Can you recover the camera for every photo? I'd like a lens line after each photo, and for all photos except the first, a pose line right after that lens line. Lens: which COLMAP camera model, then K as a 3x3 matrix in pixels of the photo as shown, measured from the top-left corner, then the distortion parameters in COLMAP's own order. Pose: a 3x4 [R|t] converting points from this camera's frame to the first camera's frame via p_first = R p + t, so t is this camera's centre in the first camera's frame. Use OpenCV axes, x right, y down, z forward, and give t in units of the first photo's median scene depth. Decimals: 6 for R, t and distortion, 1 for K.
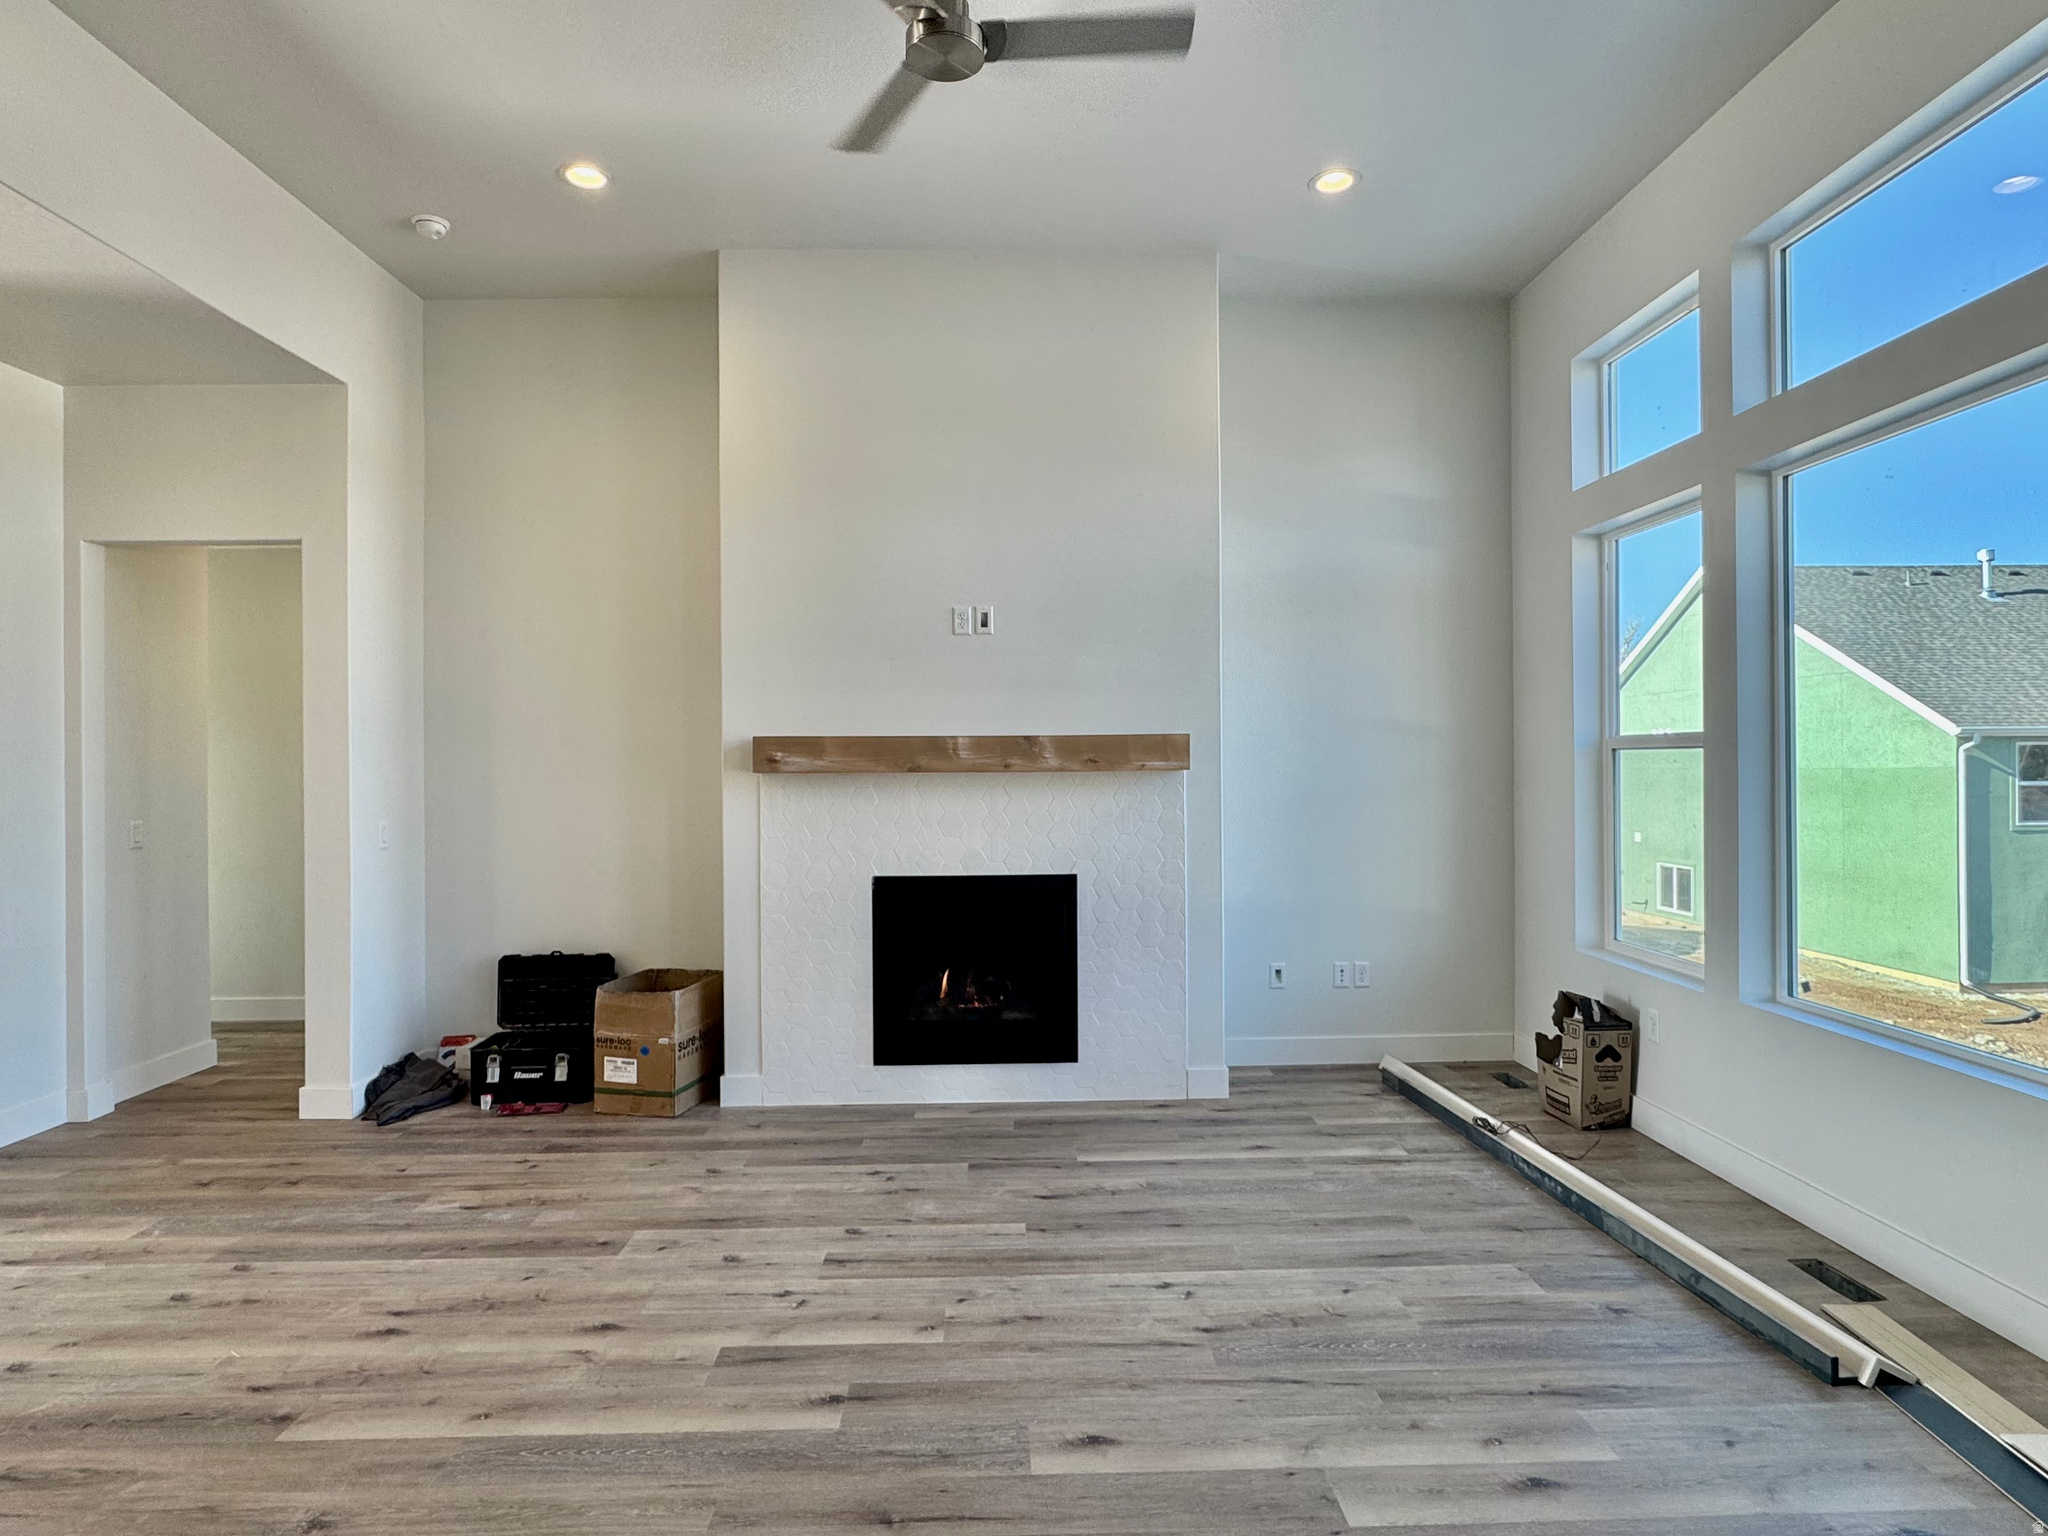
lens RADIAL K [[1124.2, 0, 1024.0], [0, 1124.2, 768.0], [0, 0, 1]] dist [-0.001604, -0.000530]
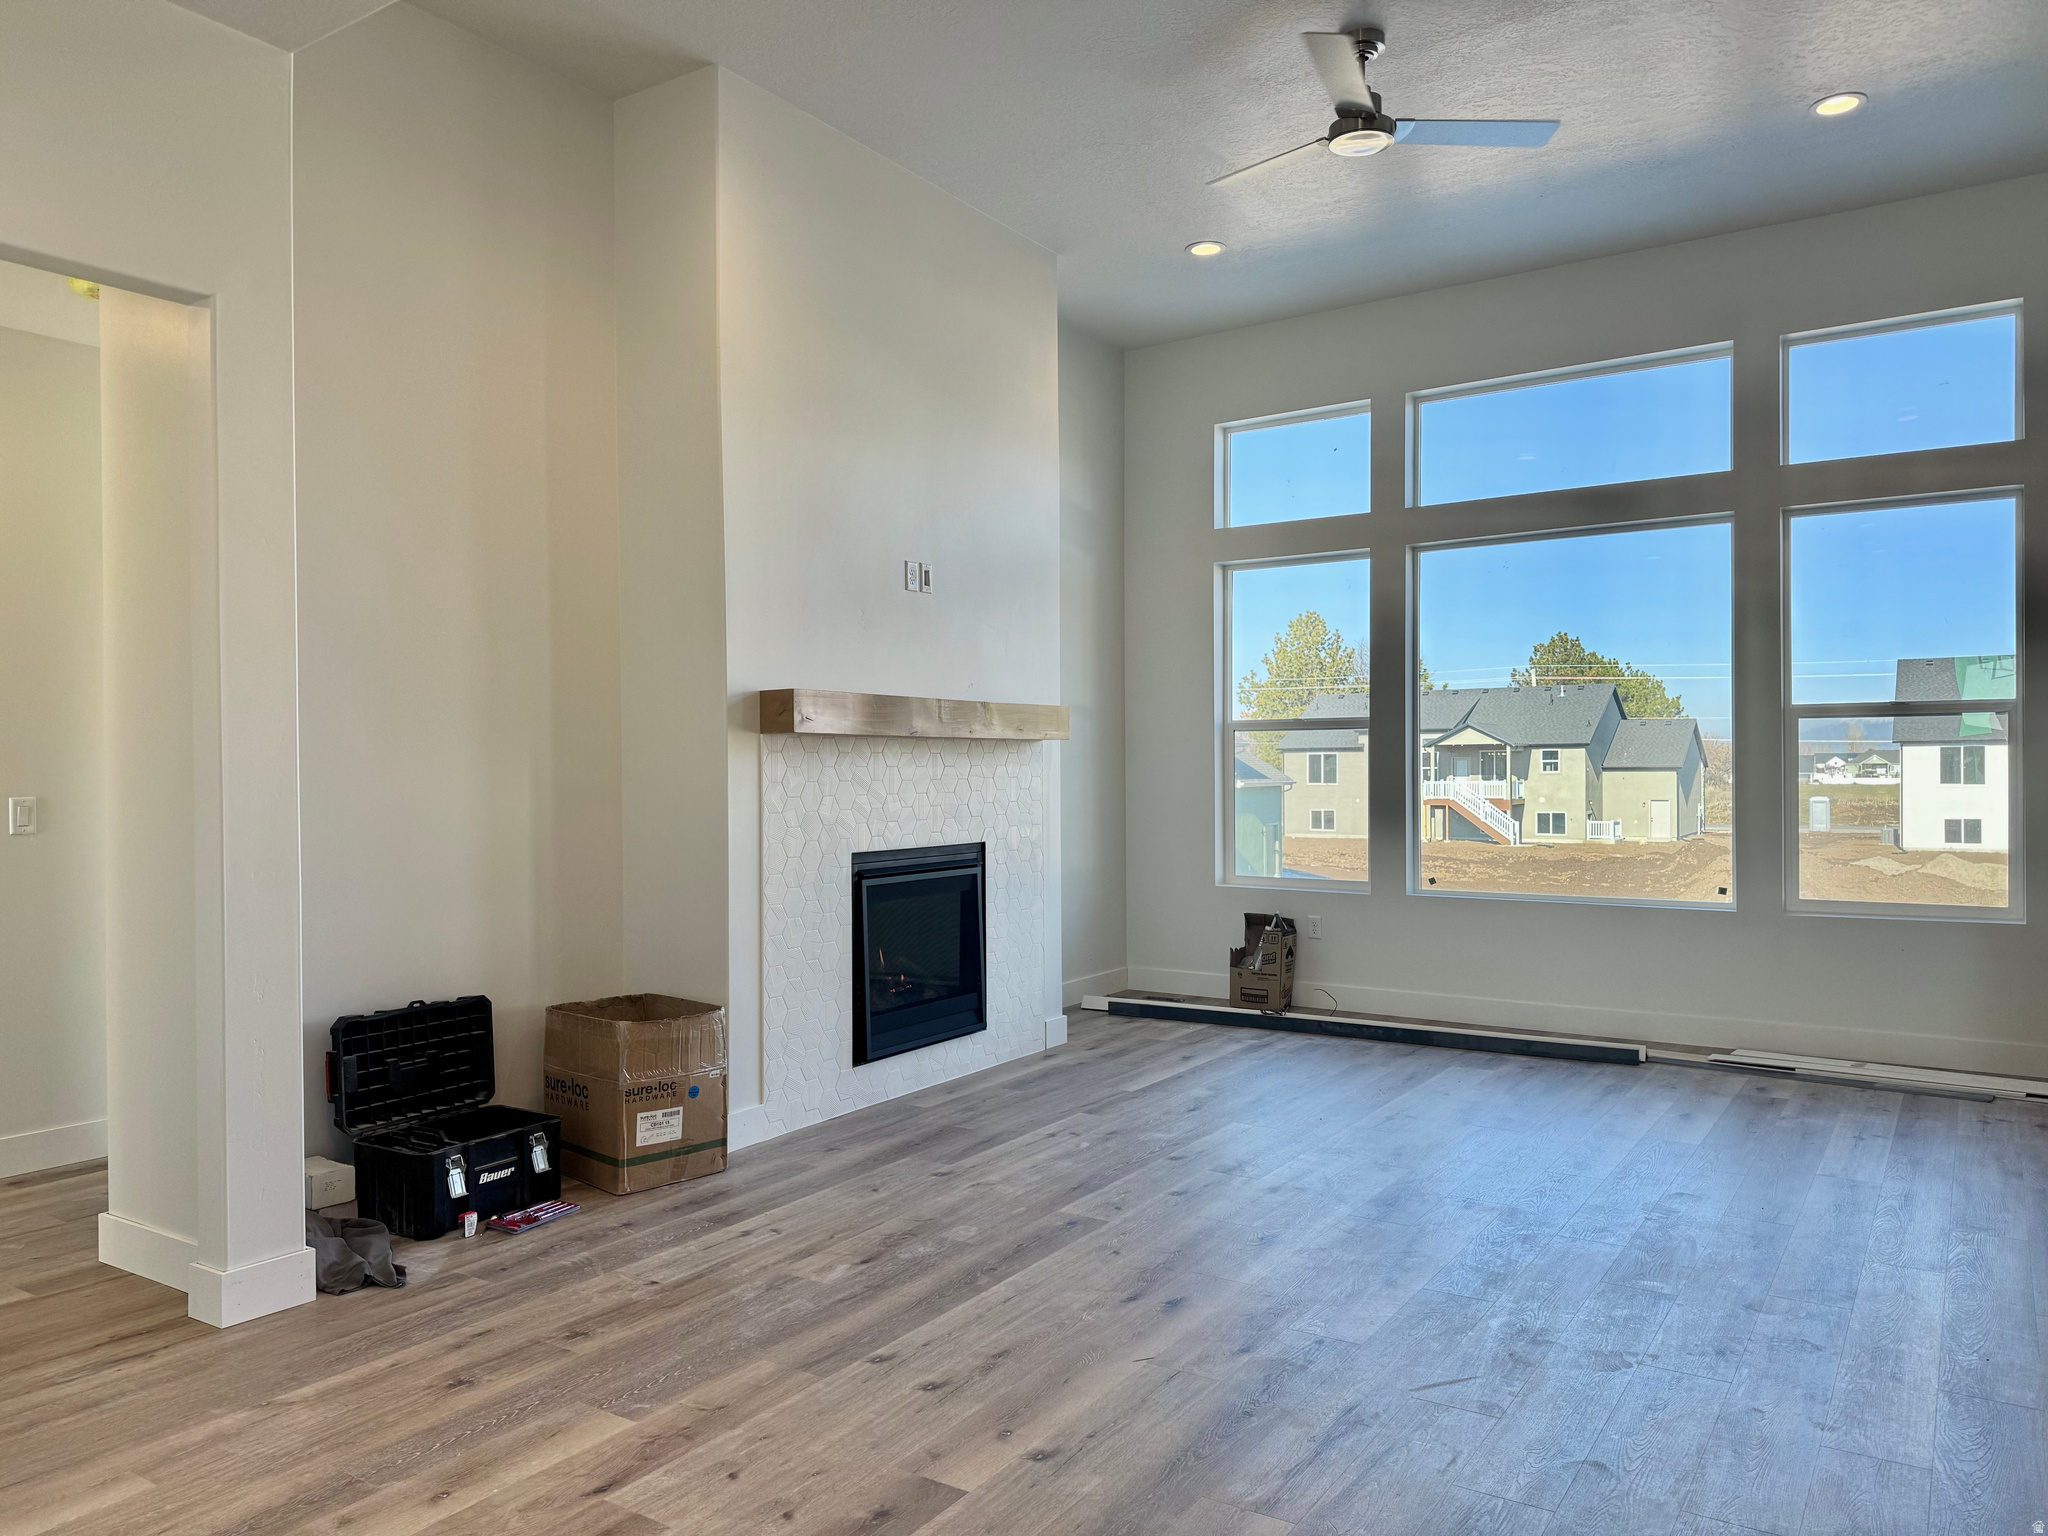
lens RADIAL K [[1426.4, 0, 1024.0], [0, 1426.4, 768.0], [0, 0, 1]] dist [0.089884, -0.100451]
pose [[0.571265, 0.002617, 0.820762, -1.010665], [0.003274, 0.999980, -0.005467, 0.036792], [-0.820759, 0.005810, 0.571245, 0.253176]]
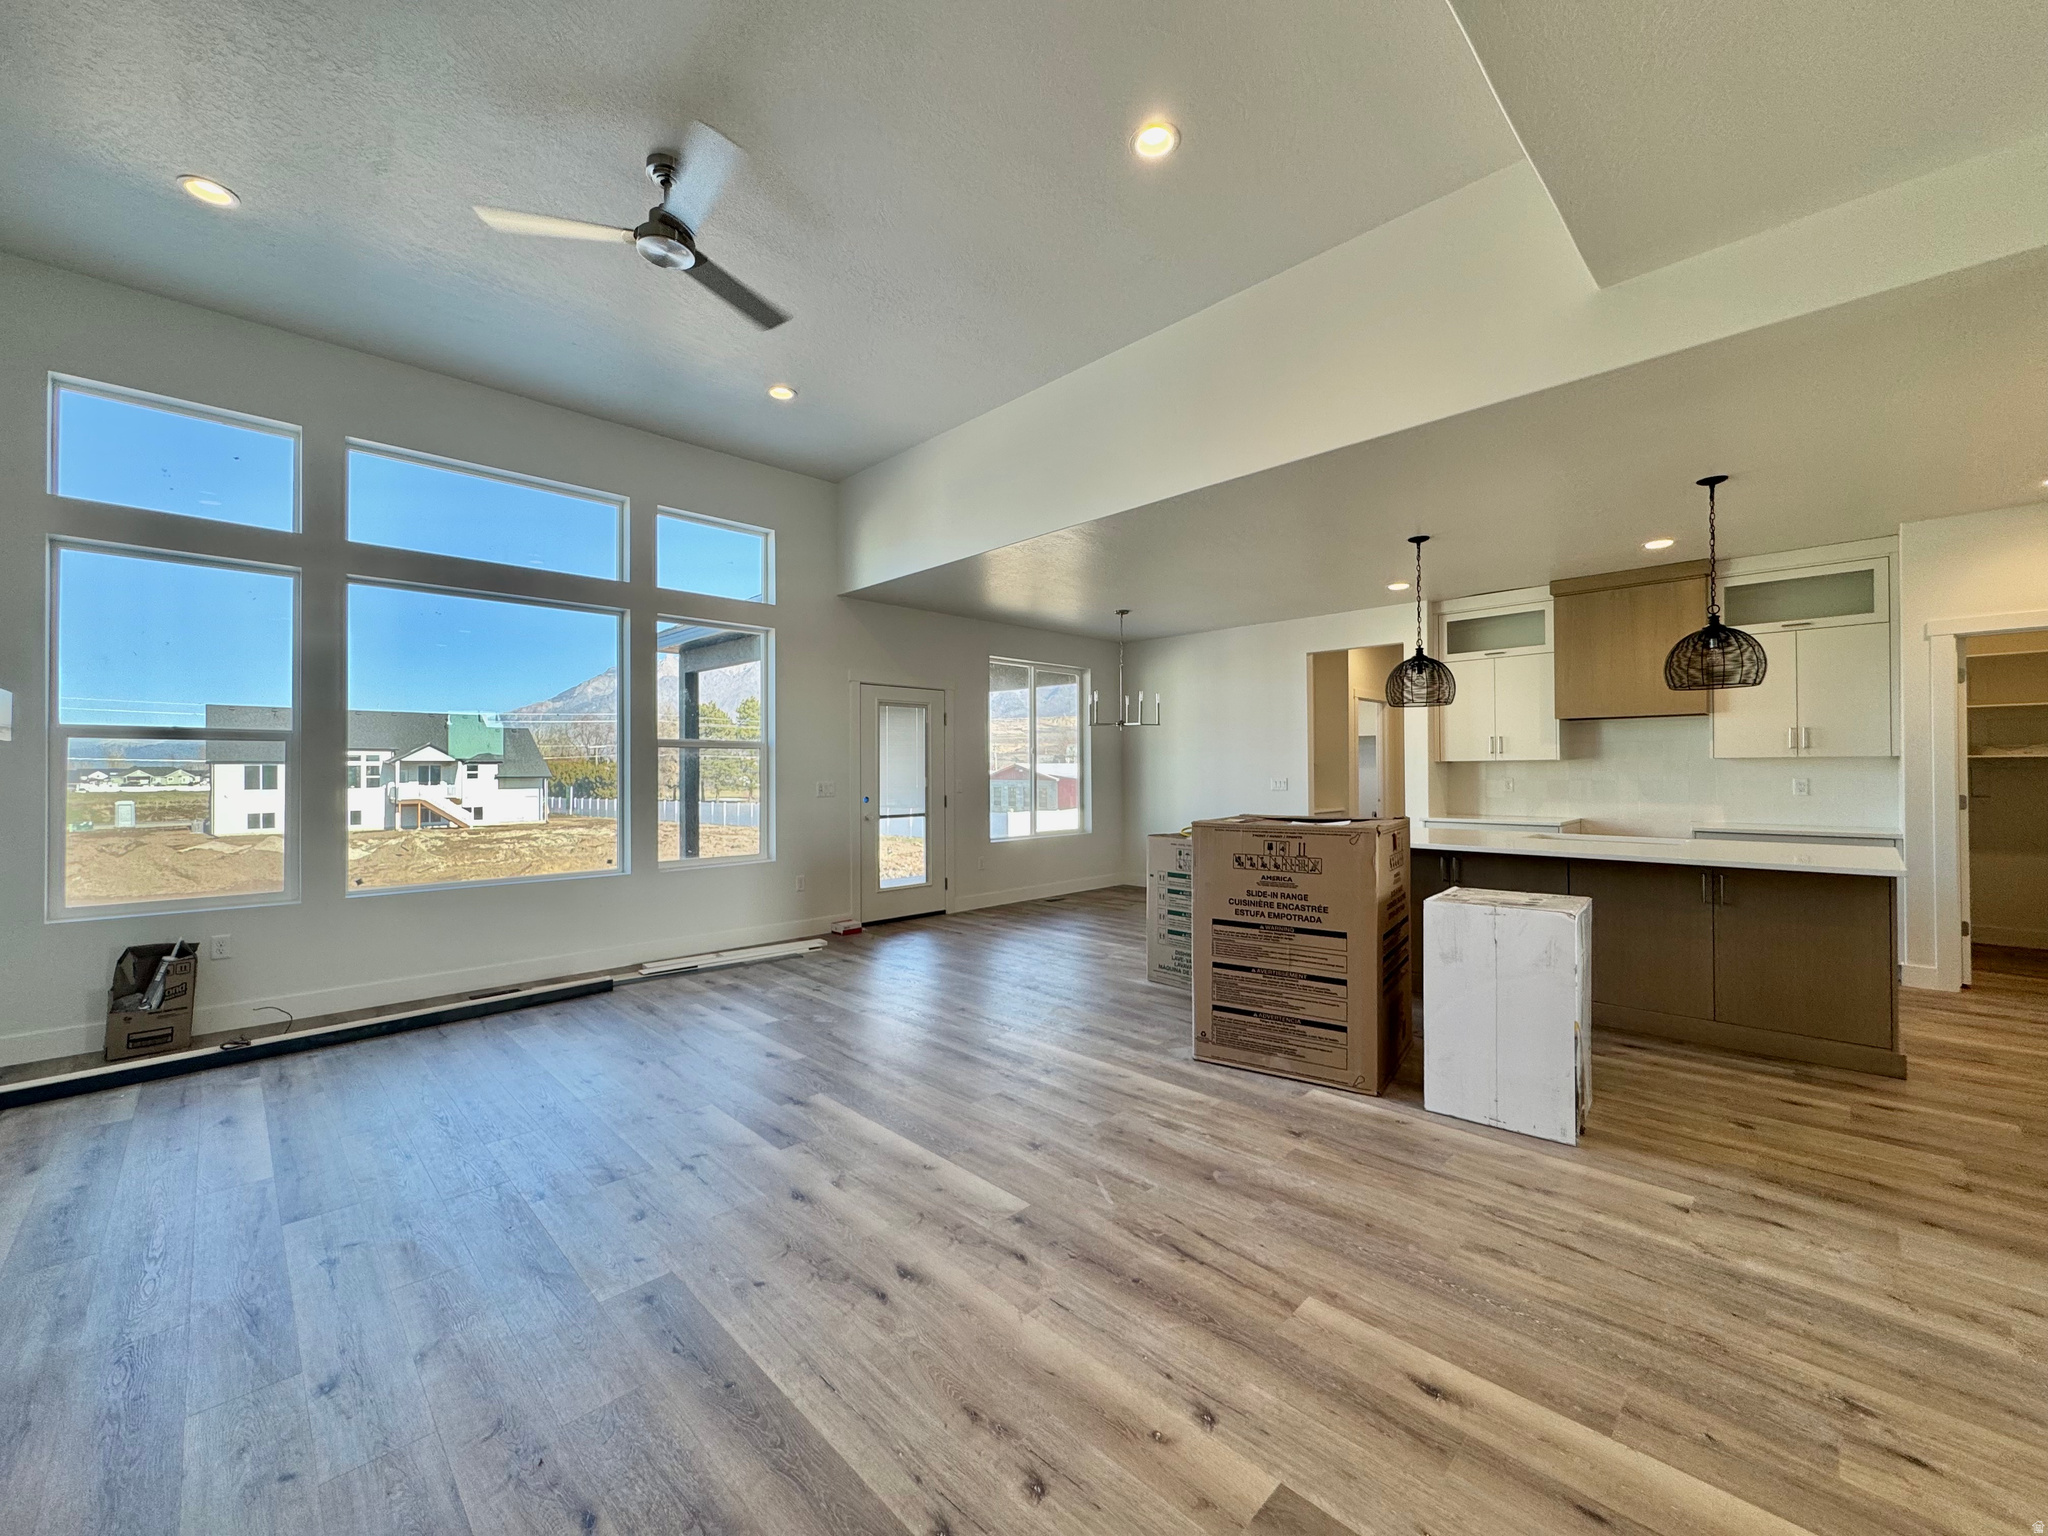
lens RADIAL K [[818.3, 0, 1024.0], [0, 818.3, 768.0], [0, 0, 1]] dist [-0.000010, 0.000222]
pose [[-0.686856, 0.012539, 0.726685, -0.733266], [0.009673, 0.999920, -0.008110, 0.031032], [-0.726729, 0.001459, -0.686923, 0.886507]]
